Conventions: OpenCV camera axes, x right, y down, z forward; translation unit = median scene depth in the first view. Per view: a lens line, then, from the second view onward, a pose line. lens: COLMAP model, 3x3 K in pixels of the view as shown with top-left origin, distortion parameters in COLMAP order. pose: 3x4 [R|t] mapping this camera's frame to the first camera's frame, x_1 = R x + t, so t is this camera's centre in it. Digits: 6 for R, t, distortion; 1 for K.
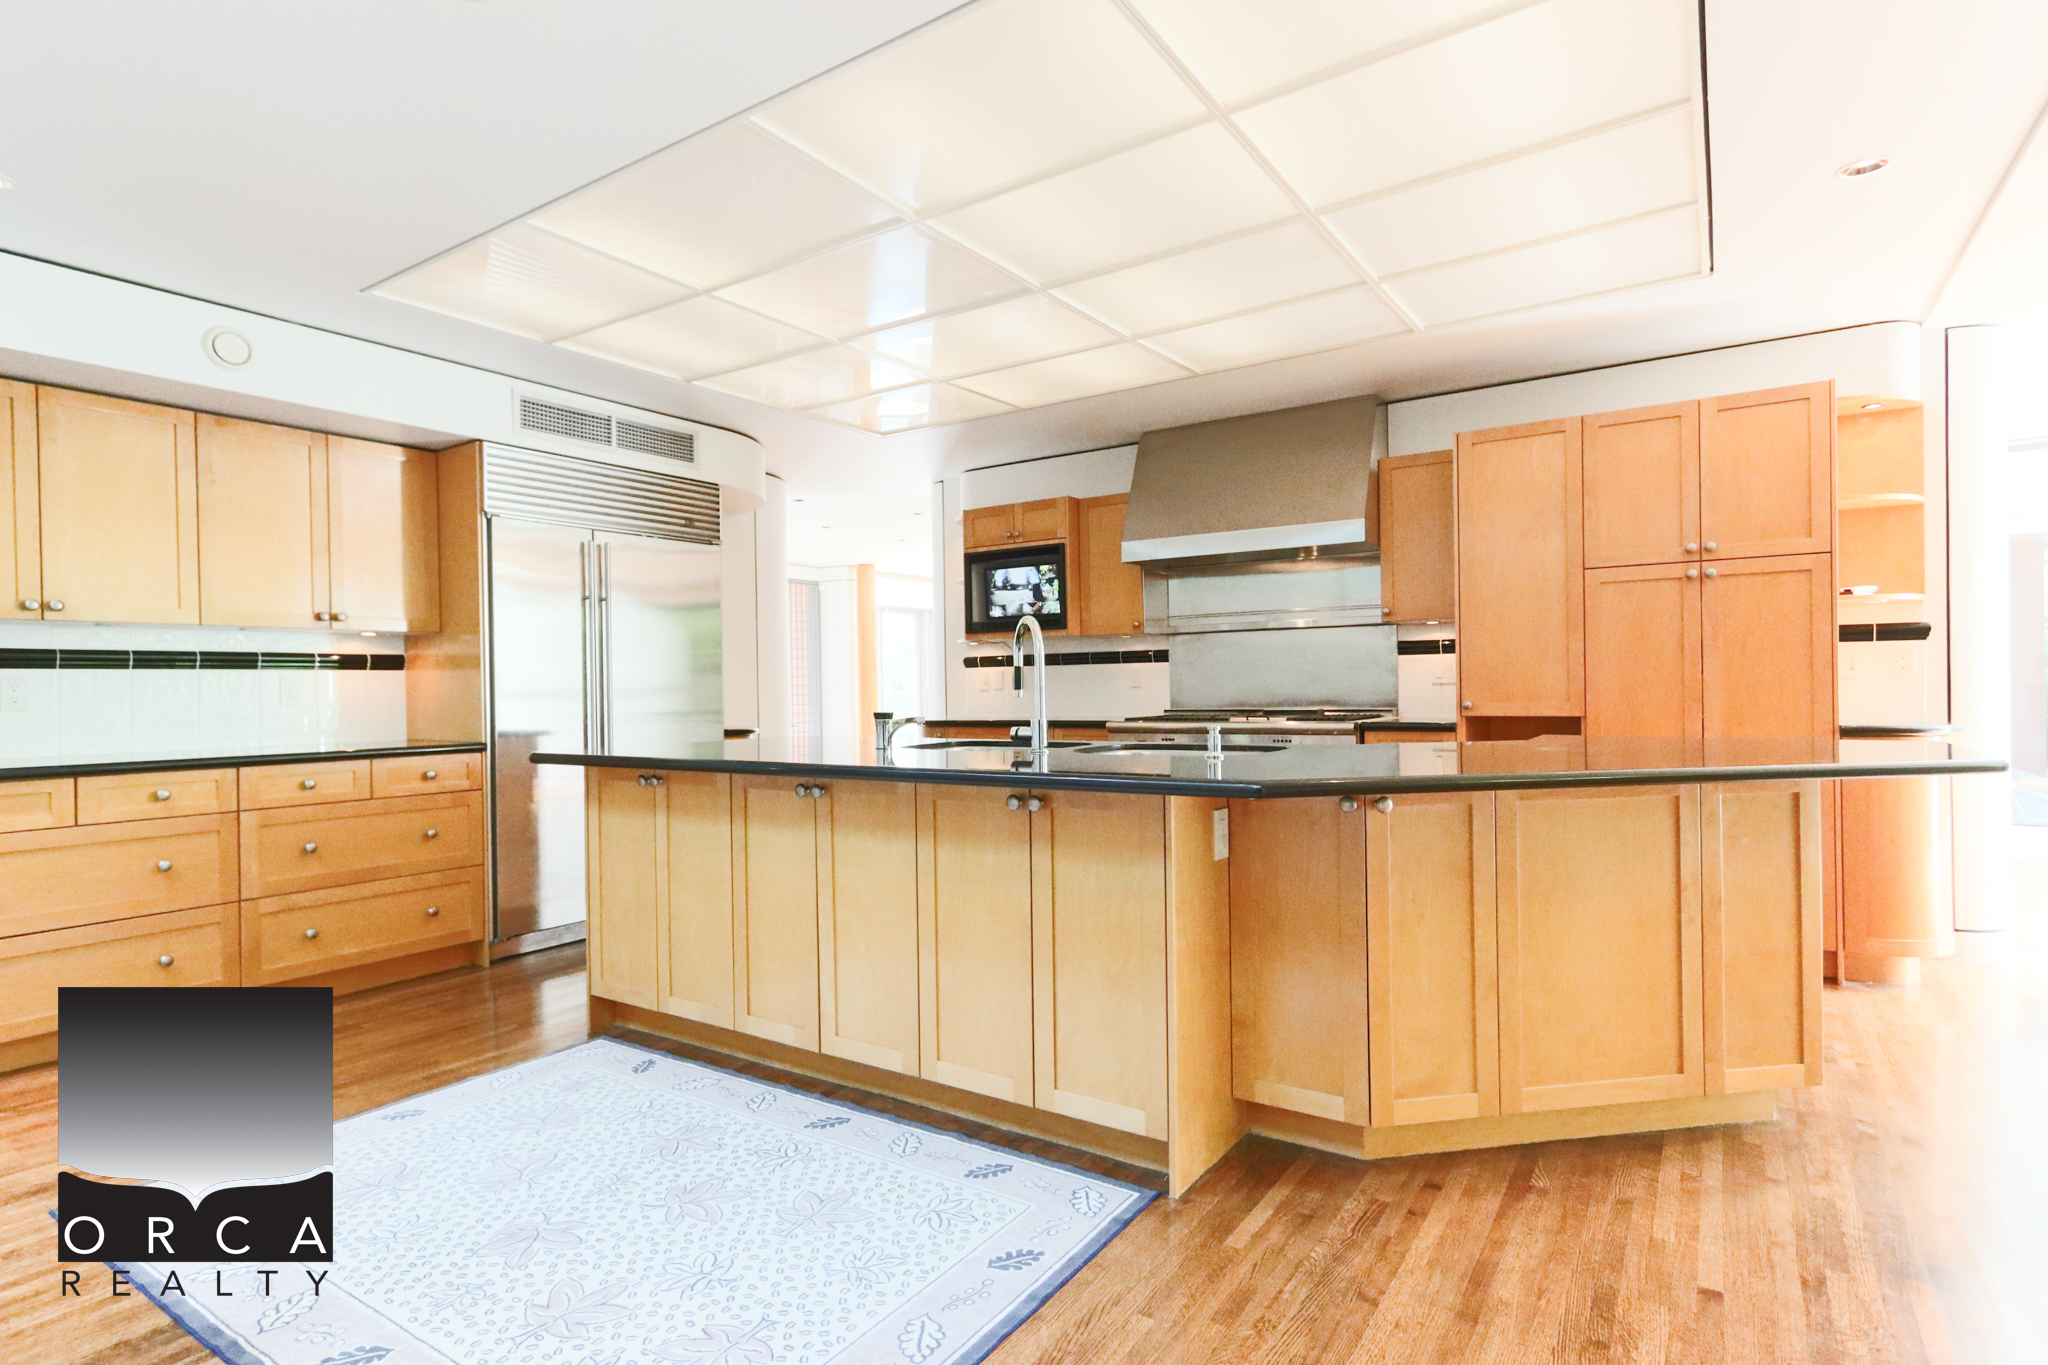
lens RADIAL K [[1039.9, 0, 1002.8], [0, 1039.9, 687.4], [0, 0, 1]] dist [0.004665, 0.003811]
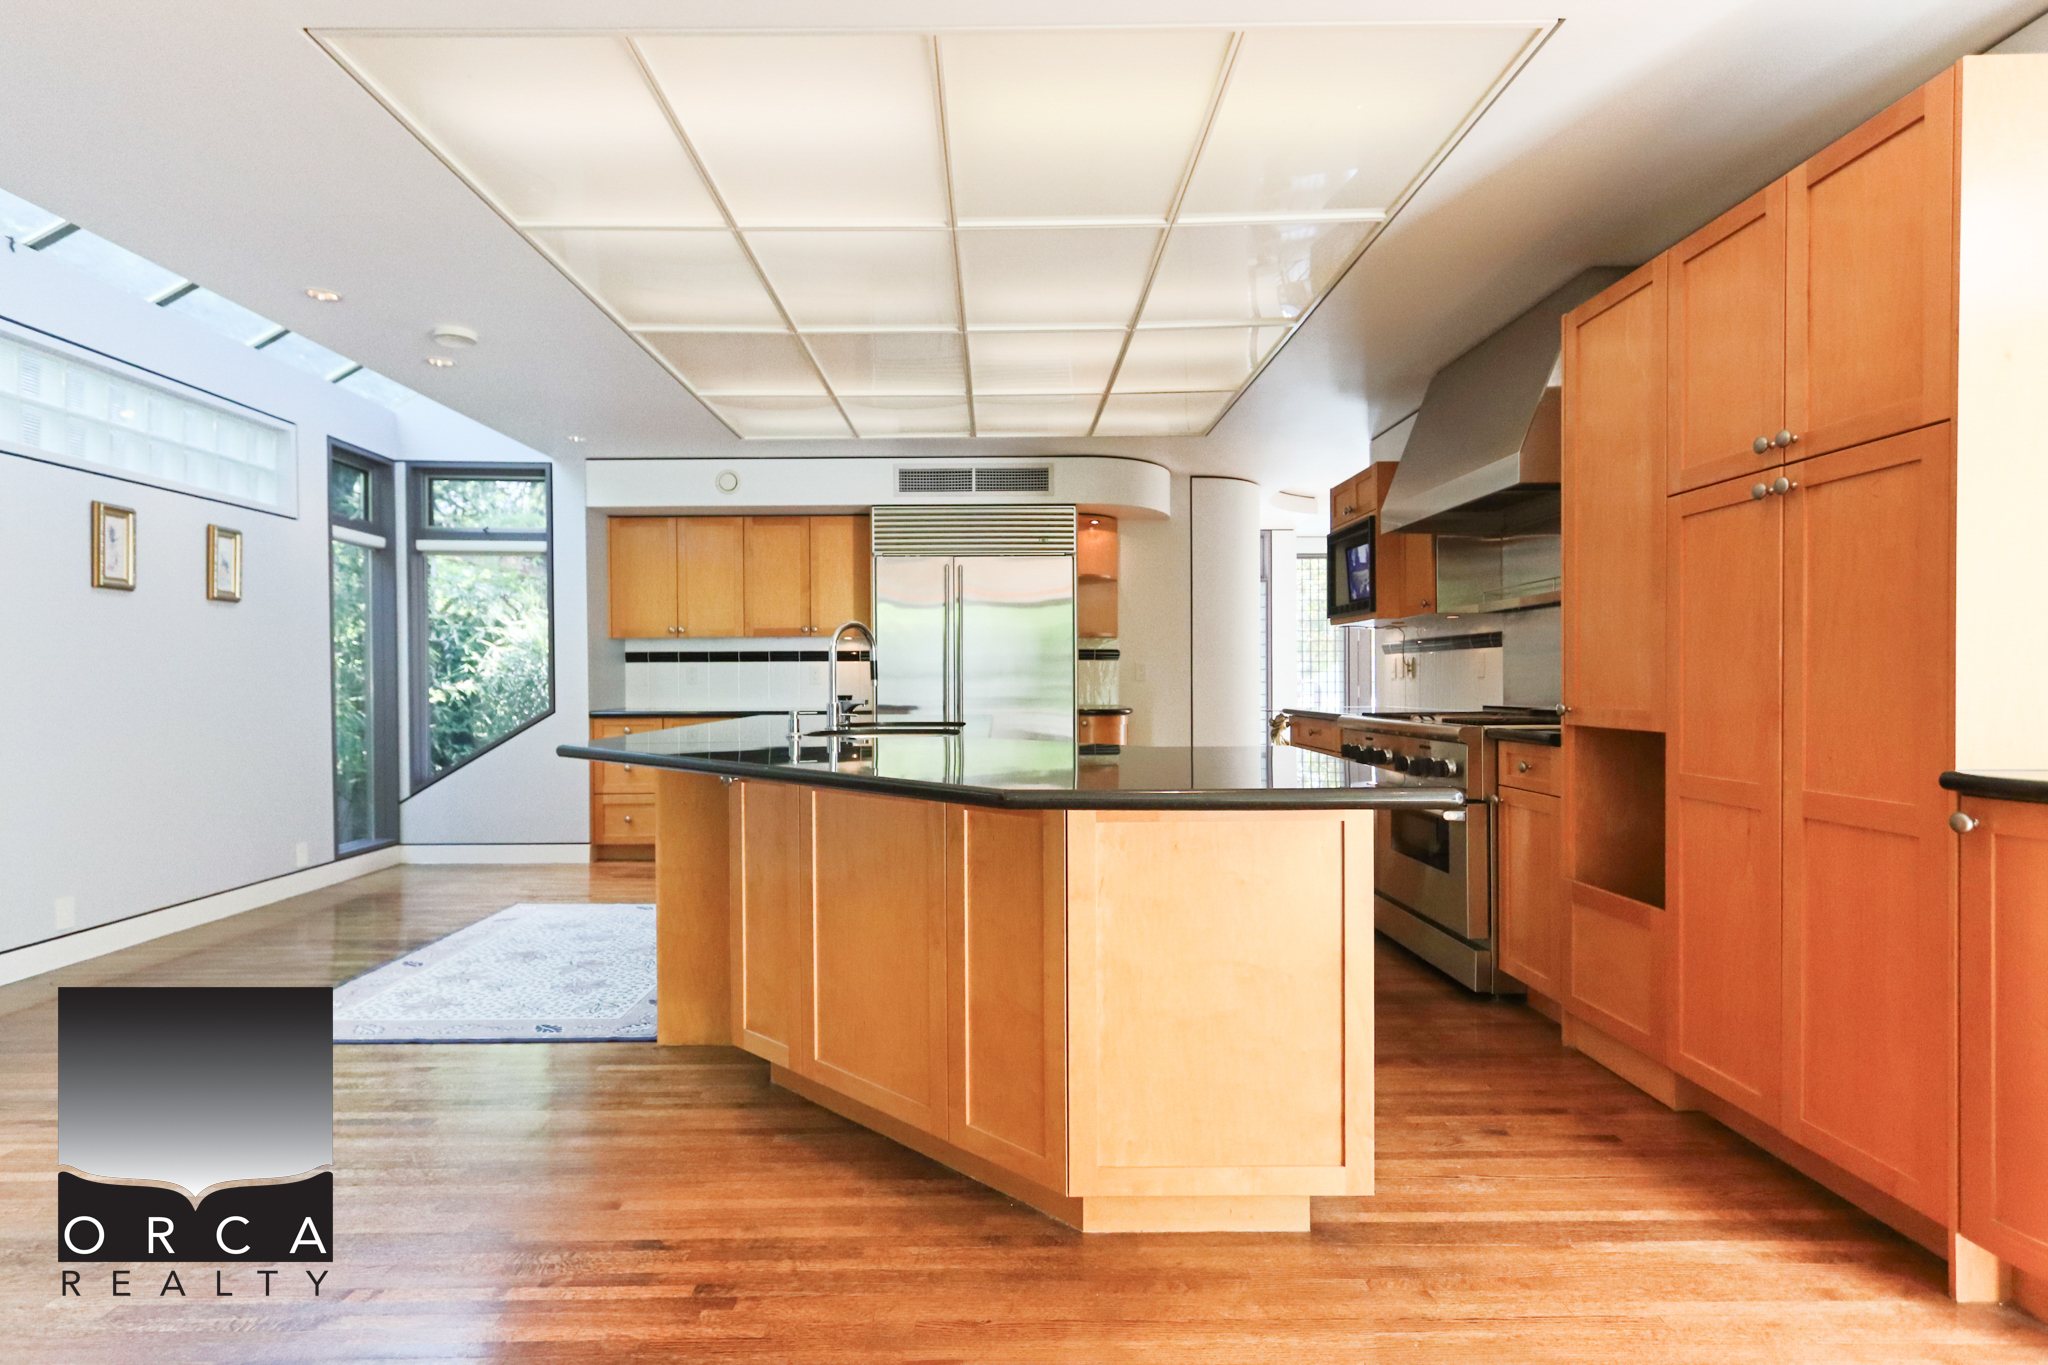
lens RADIAL K [[1039.9, 0, 1006.0], [0, 1039.9, 685.5], [0, 0, 1]] dist [0.004665, 0.003811]
pose [[0.574492, 0.017047, -0.818333, 0.863350], [-0.004026, 0.999830, 0.018002, -0.010121], [0.818501, -0.007048, 0.574463, 0.321392]]
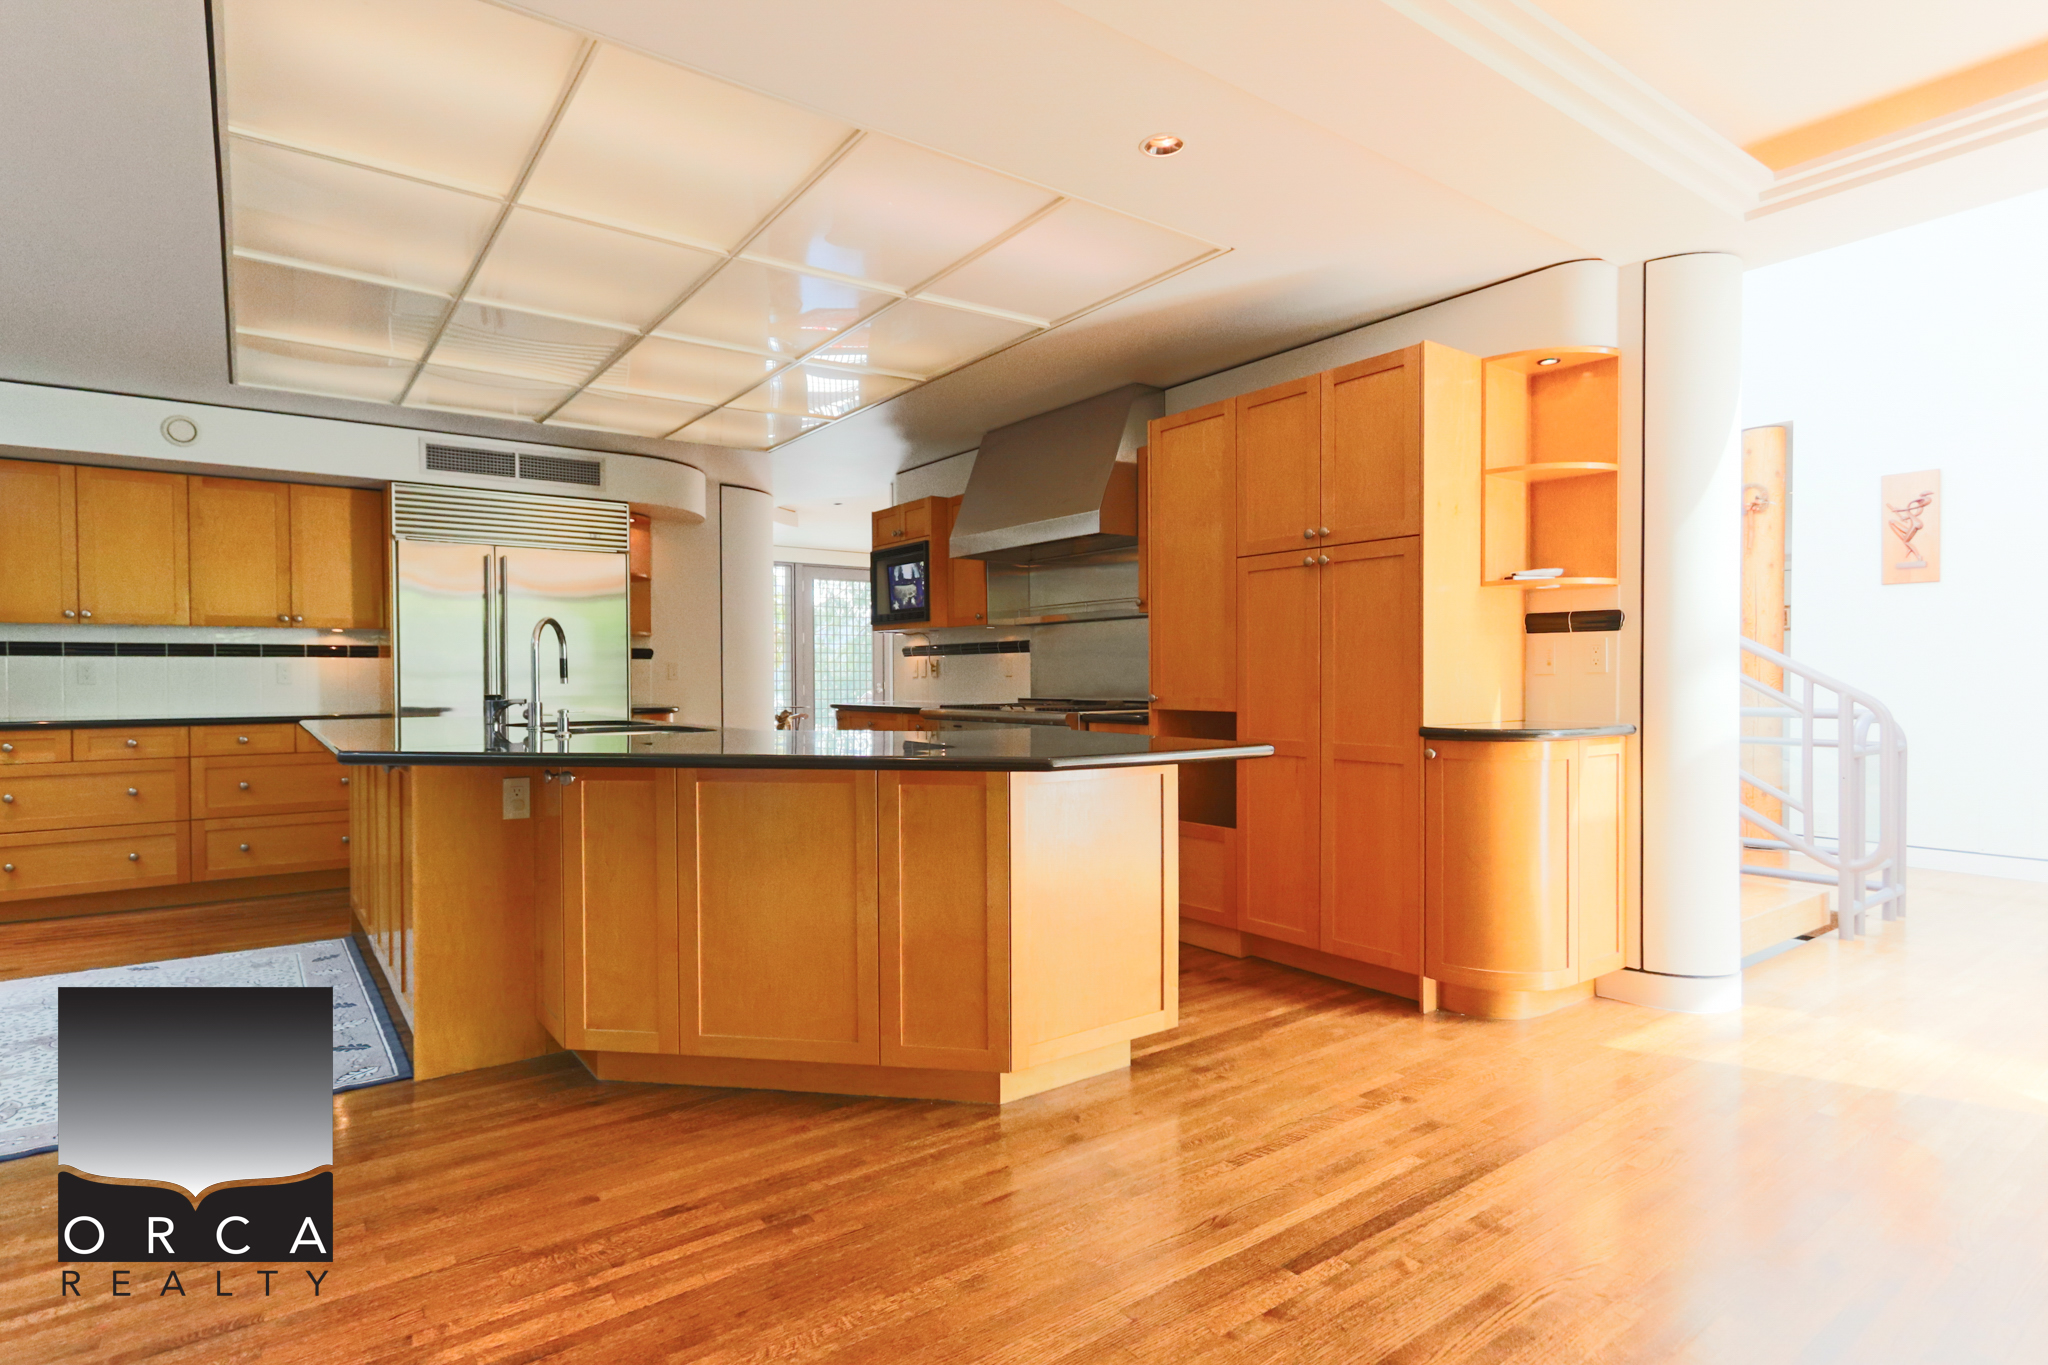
lens RADIAL K [[1039.9, 0, 1004.4], [0, 1039.9, 685.8], [0, 0, 1]] dist [0.004665, 0.003811]
pose [[0.942920, 0.013311, -0.332753, 0.691522], [-0.008974, 0.999854, 0.014566, -0.008057], [0.332898, -0.010748, 0.942902, 0.027209]]
